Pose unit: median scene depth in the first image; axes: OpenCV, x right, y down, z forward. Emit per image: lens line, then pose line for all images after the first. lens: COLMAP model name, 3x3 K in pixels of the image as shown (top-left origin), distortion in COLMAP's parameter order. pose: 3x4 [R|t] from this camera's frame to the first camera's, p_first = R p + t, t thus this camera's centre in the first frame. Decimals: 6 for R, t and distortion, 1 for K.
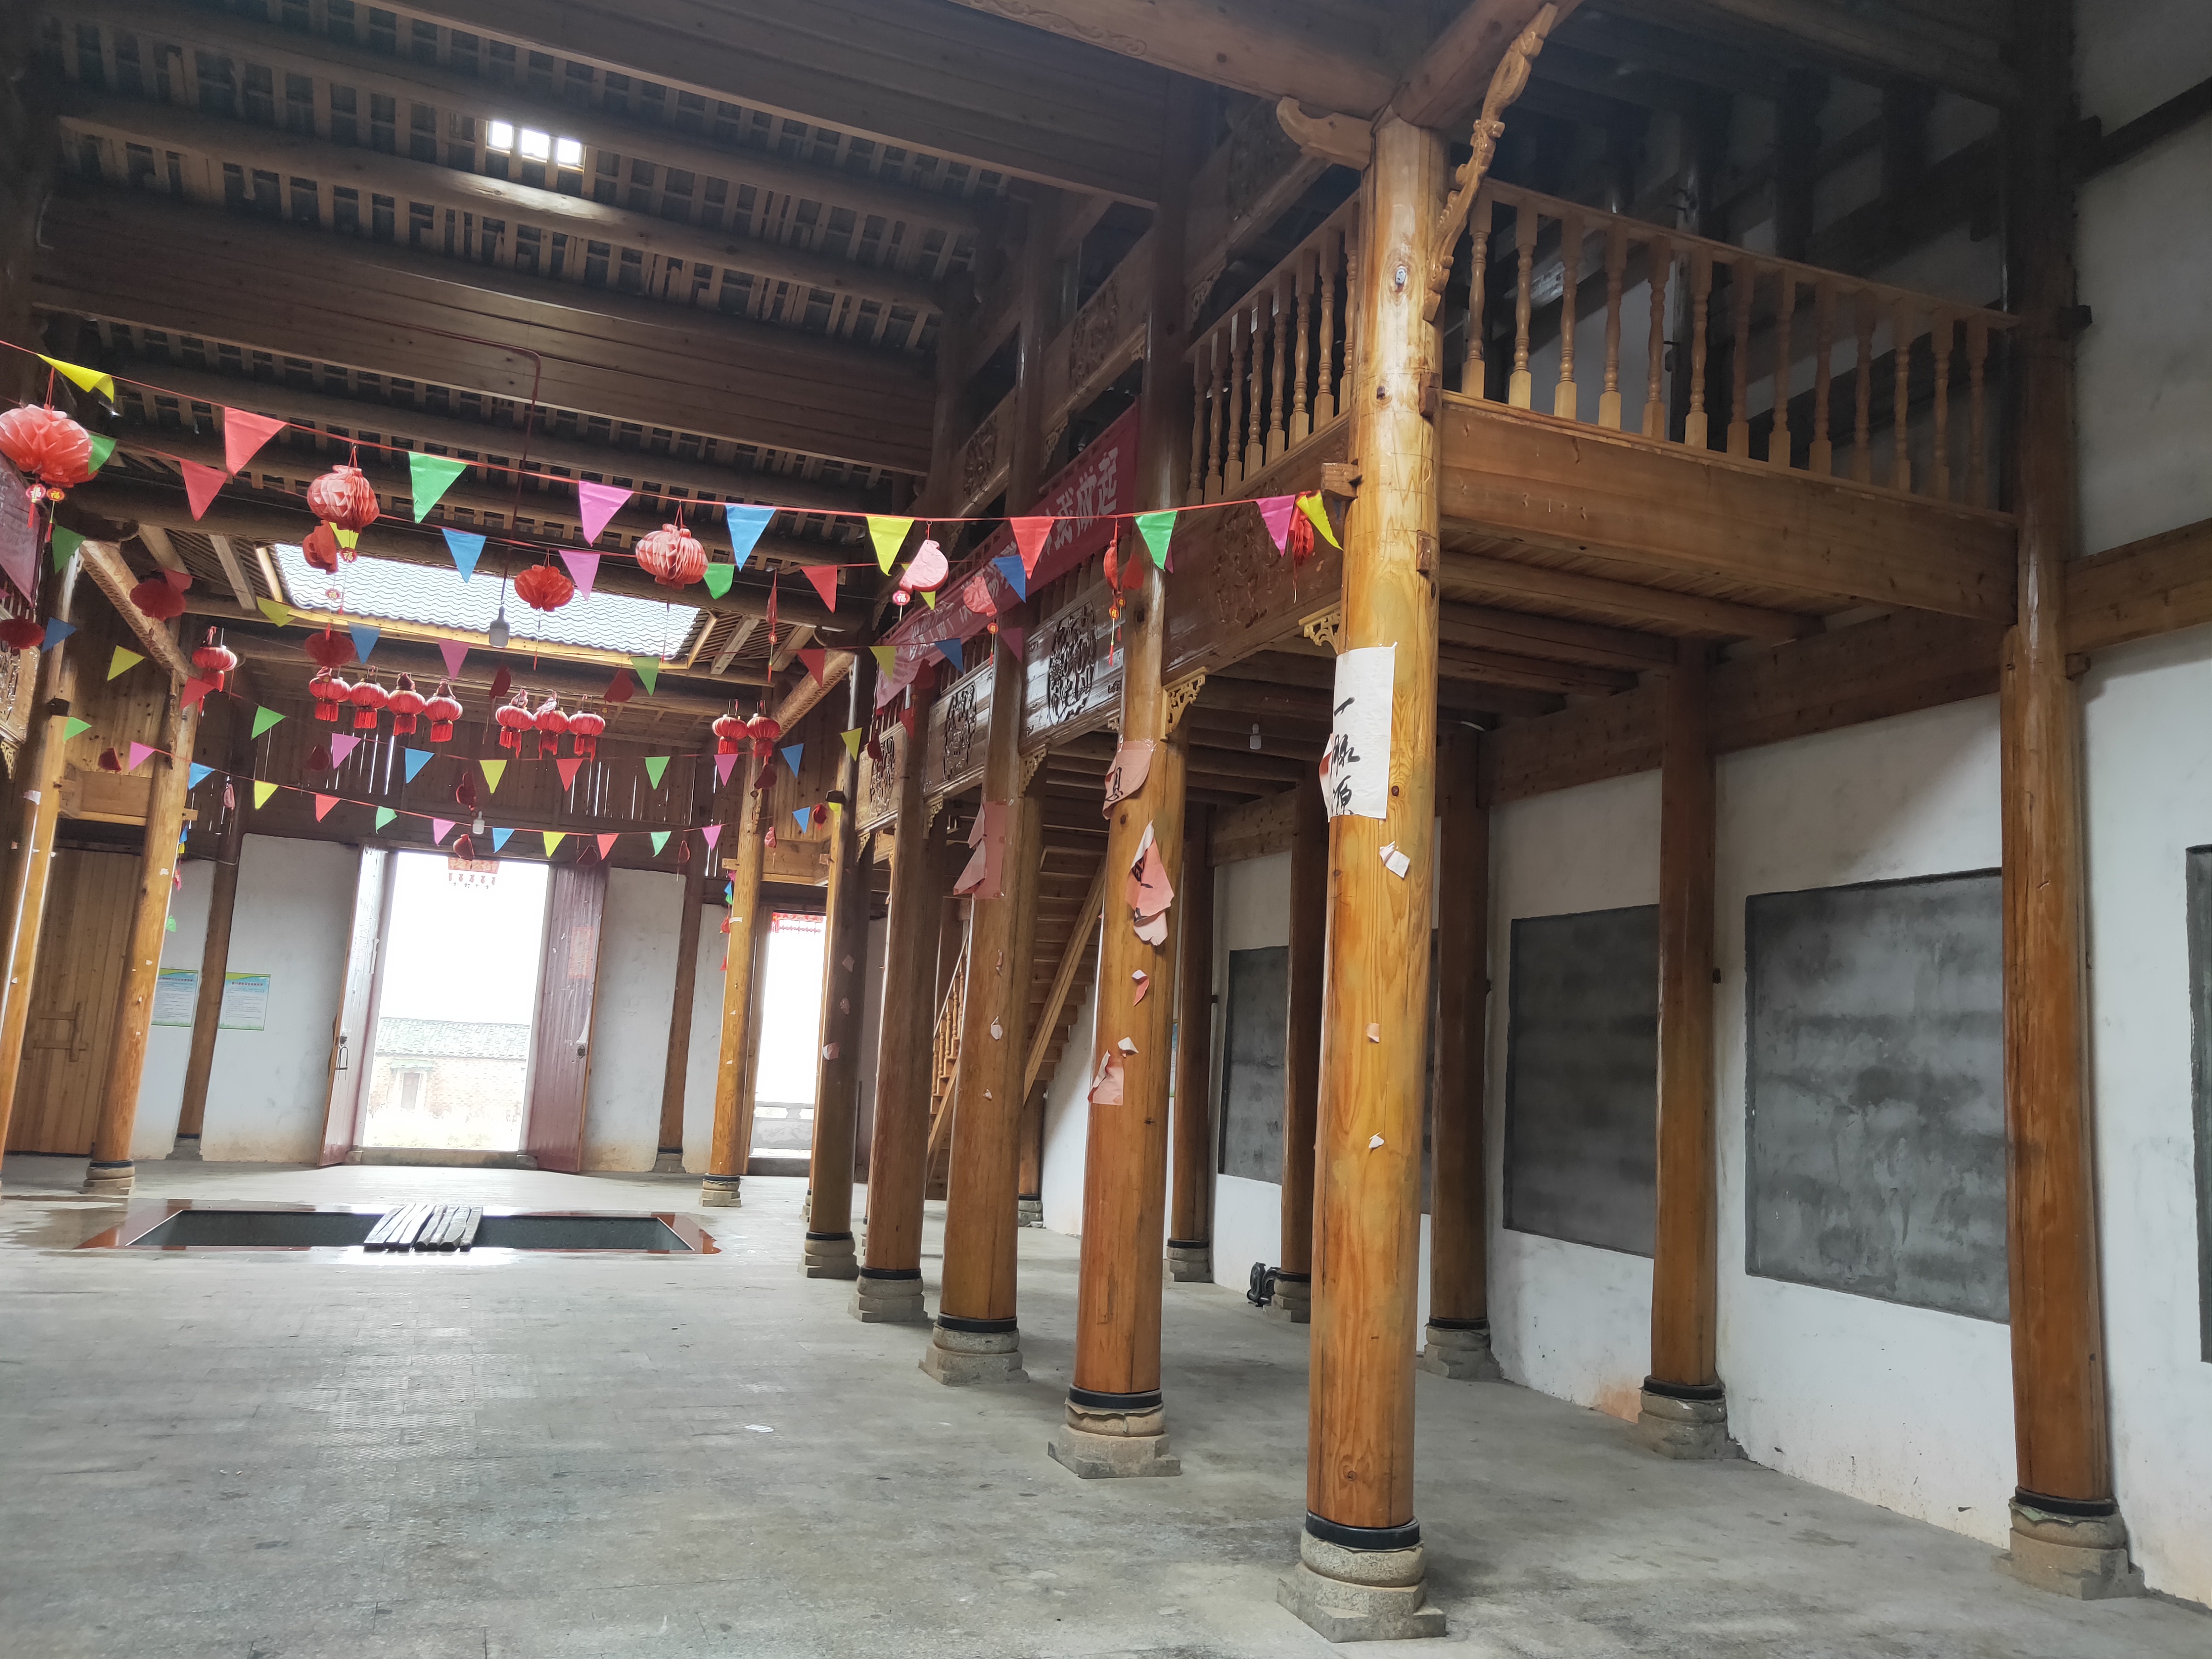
lens RADIAL K [[1693.5, 0, 1112.2], [0, 1693.5, 837.5], [0, 0, 1]] dist [0.043779, -0.016739]
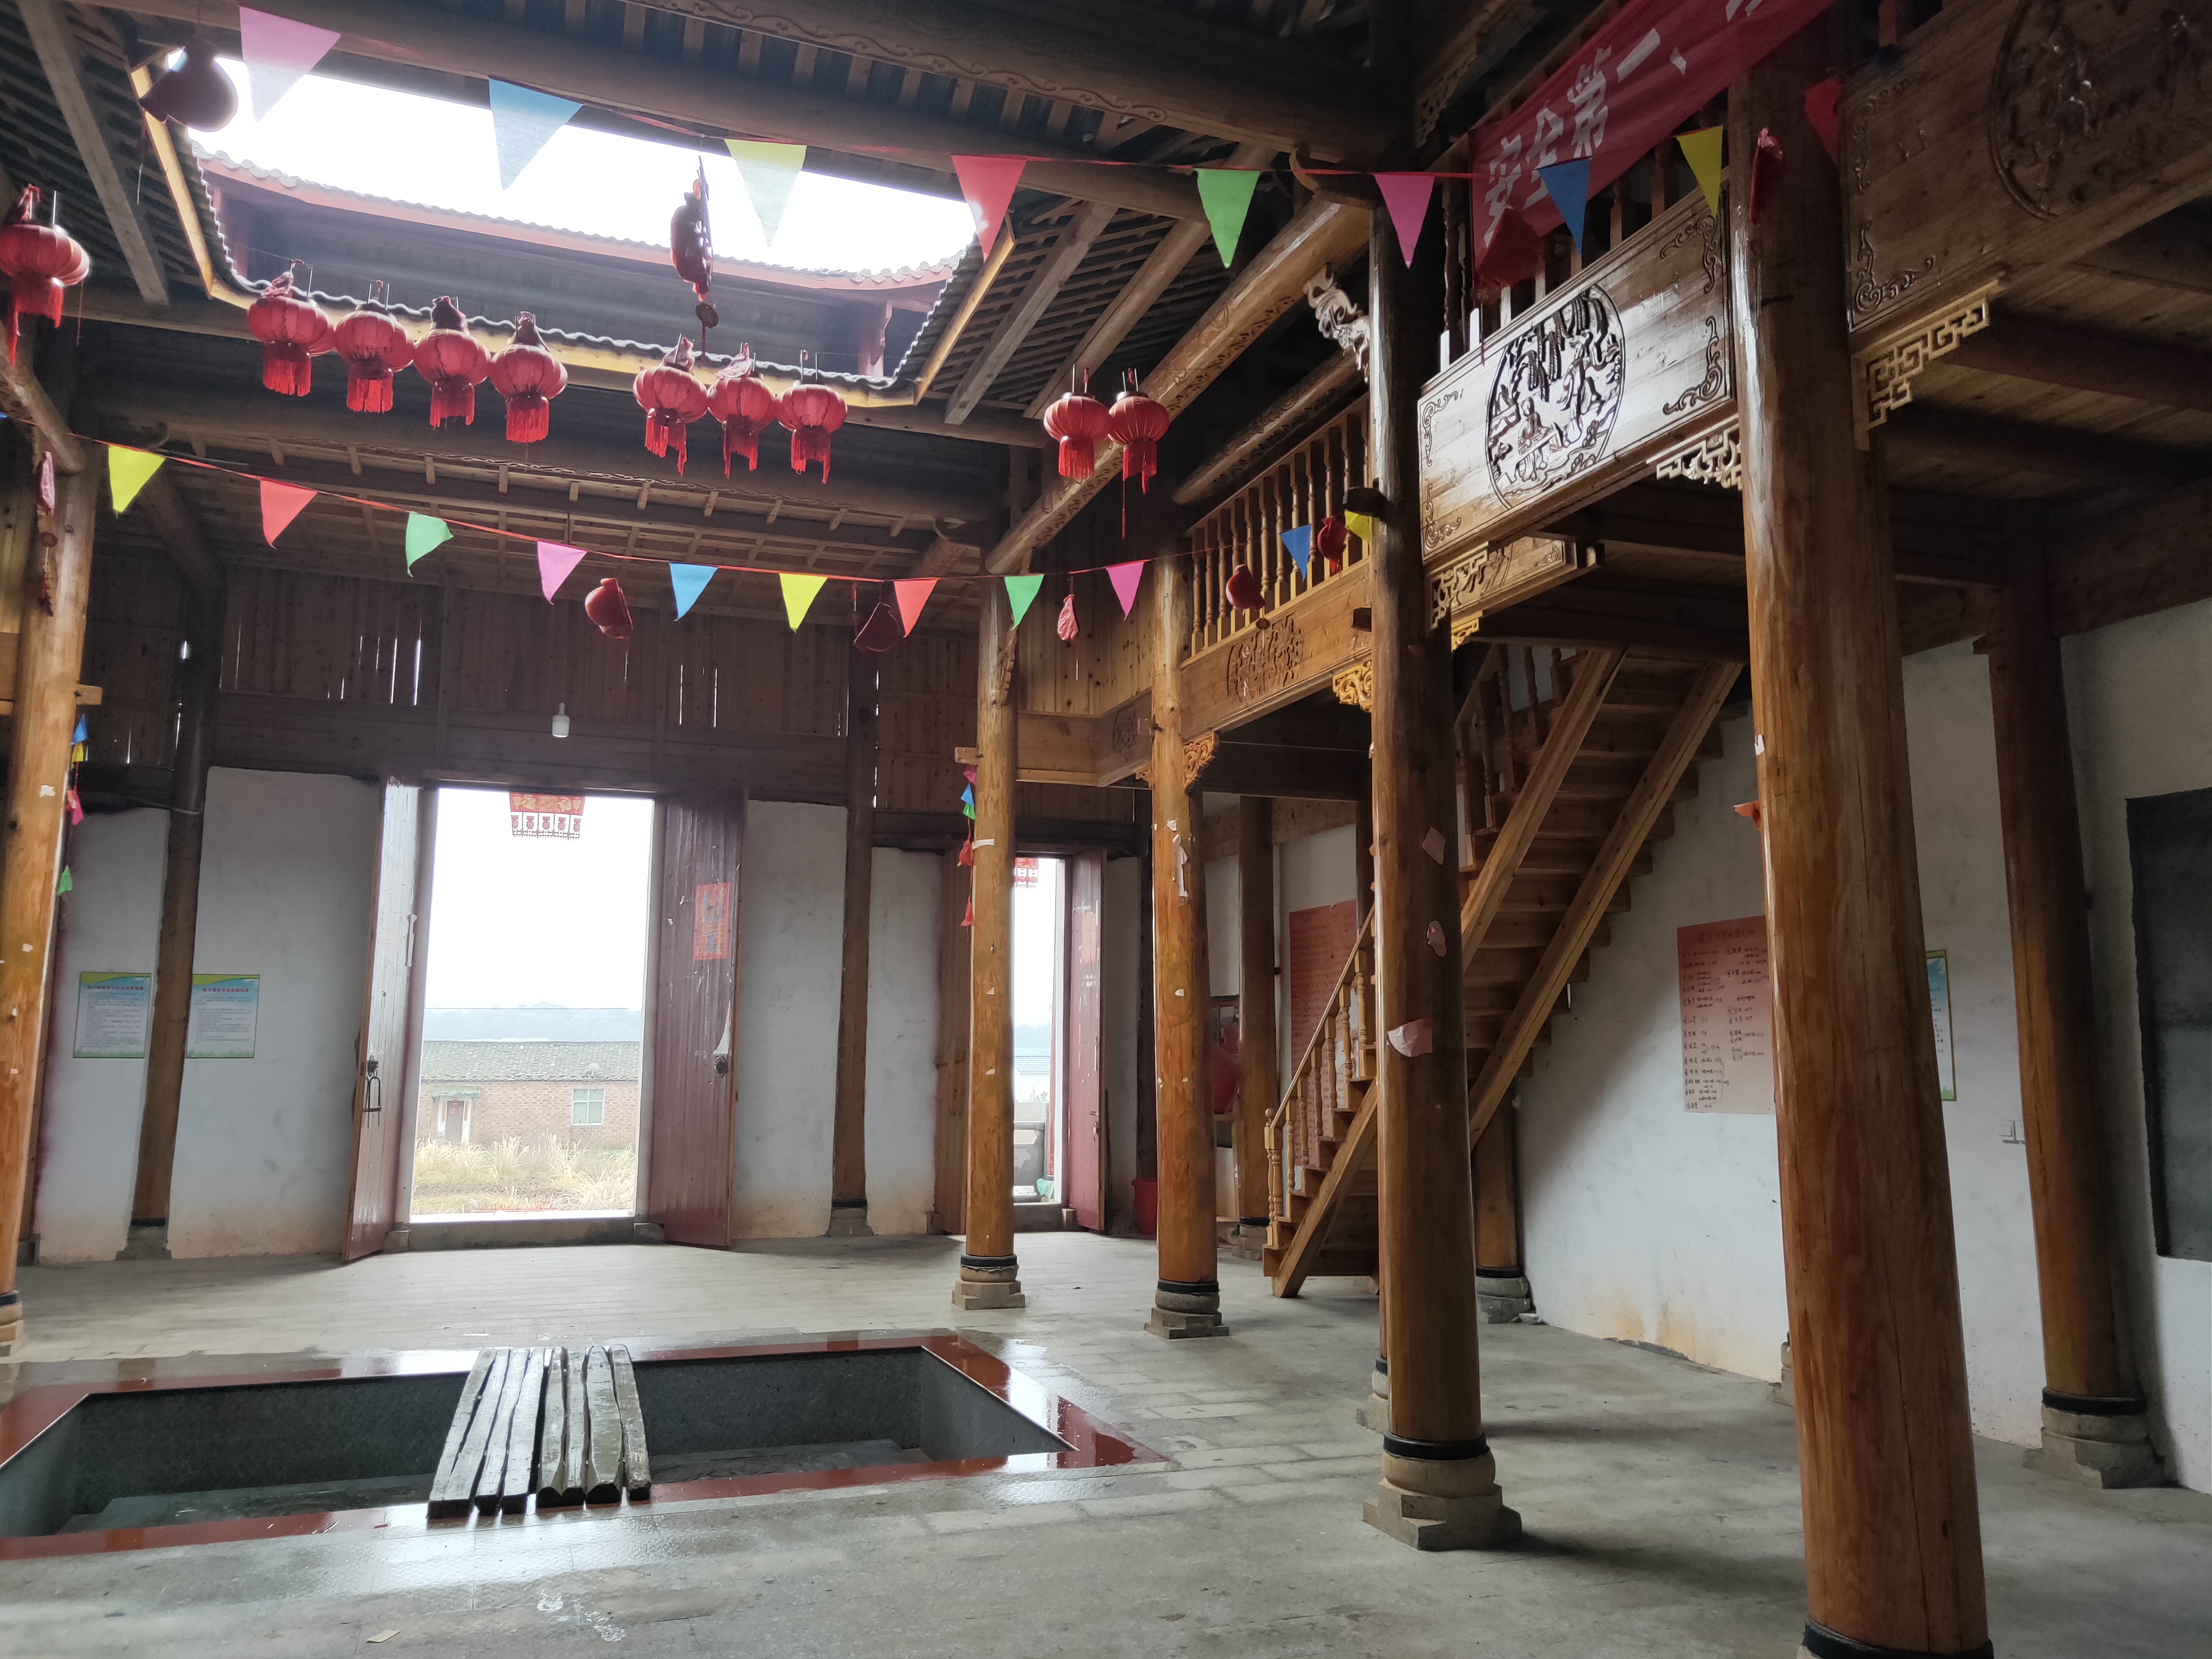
lens RADIAL K [[1659.2, 0, 1093.3], [0, 1659.2, 841.3], [0, 0, 1]] dist [0.041946, -0.026038]
pose [[0.998578, -0.051223, -0.014804, -0.155419], [0.051281, 0.998678, 0.003565, 0.042966], [0.014601, -0.004319, 0.999884, 0.353444]]
